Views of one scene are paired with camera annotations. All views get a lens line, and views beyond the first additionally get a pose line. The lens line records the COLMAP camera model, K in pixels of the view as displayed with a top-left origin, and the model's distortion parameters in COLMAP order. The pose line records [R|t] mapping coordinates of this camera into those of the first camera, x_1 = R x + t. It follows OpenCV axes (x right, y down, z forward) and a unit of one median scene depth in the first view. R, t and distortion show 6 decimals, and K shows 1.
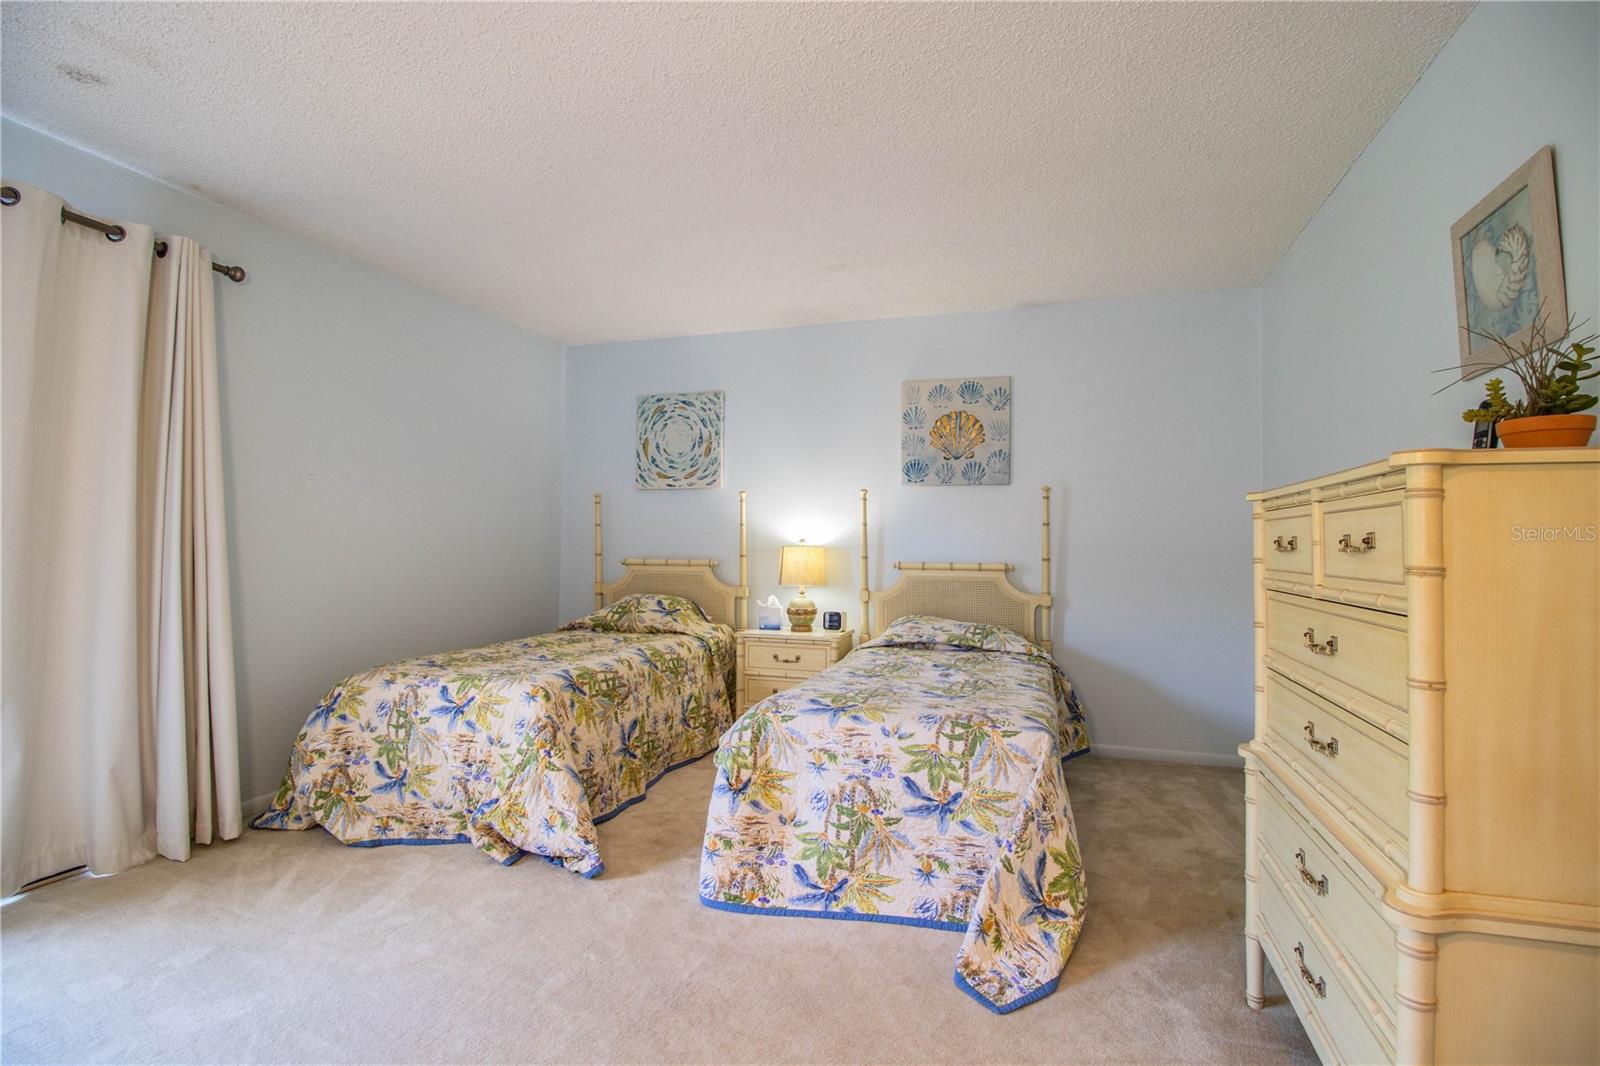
lens RADIAL K [[748.0, 0, 812.0], [0, 748.0, 524.2], [0, 0, 1]] dist [0.000188, -0.014108]
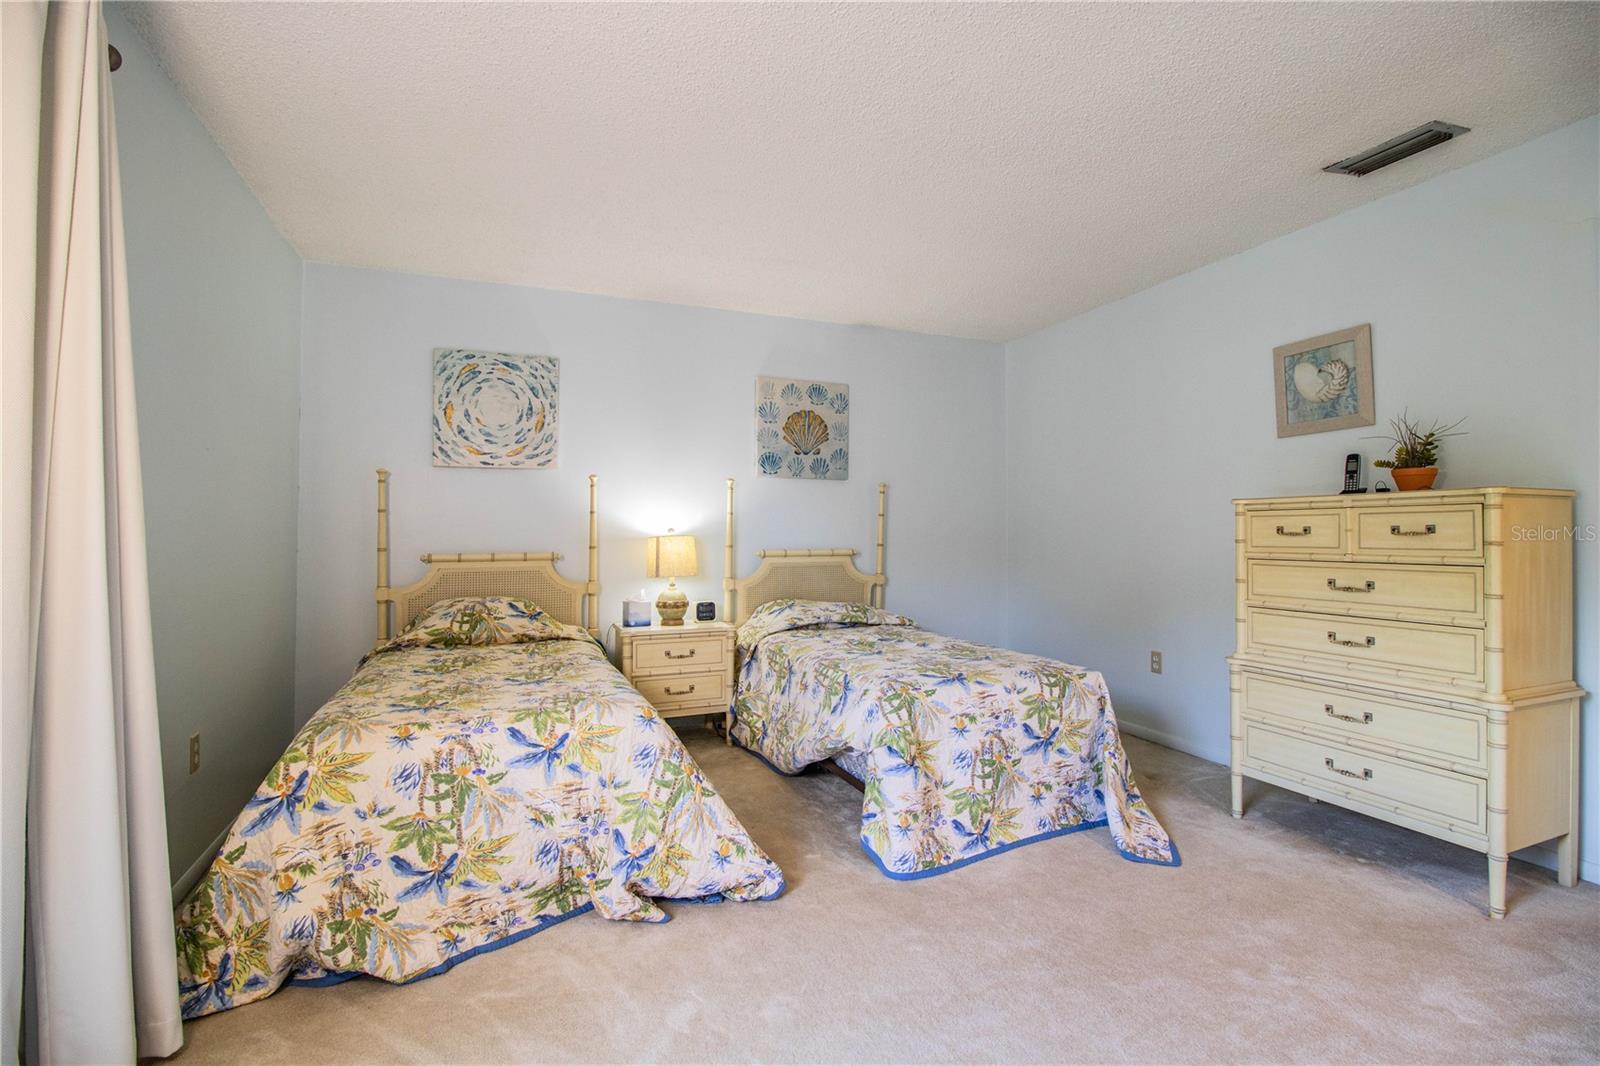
lens RADIAL K [[748.0, 0, 812.0], [0, 748.0, 524.2], [0, 0, 1]] dist [0.000188, -0.014108]
pose [[0.762067, -0.000115, 0.647498, -0.738523], [-0.010491, 0.999867, 0.012525, 0.001156], [-0.647413, -0.016338, 0.761964, 0.239169]]
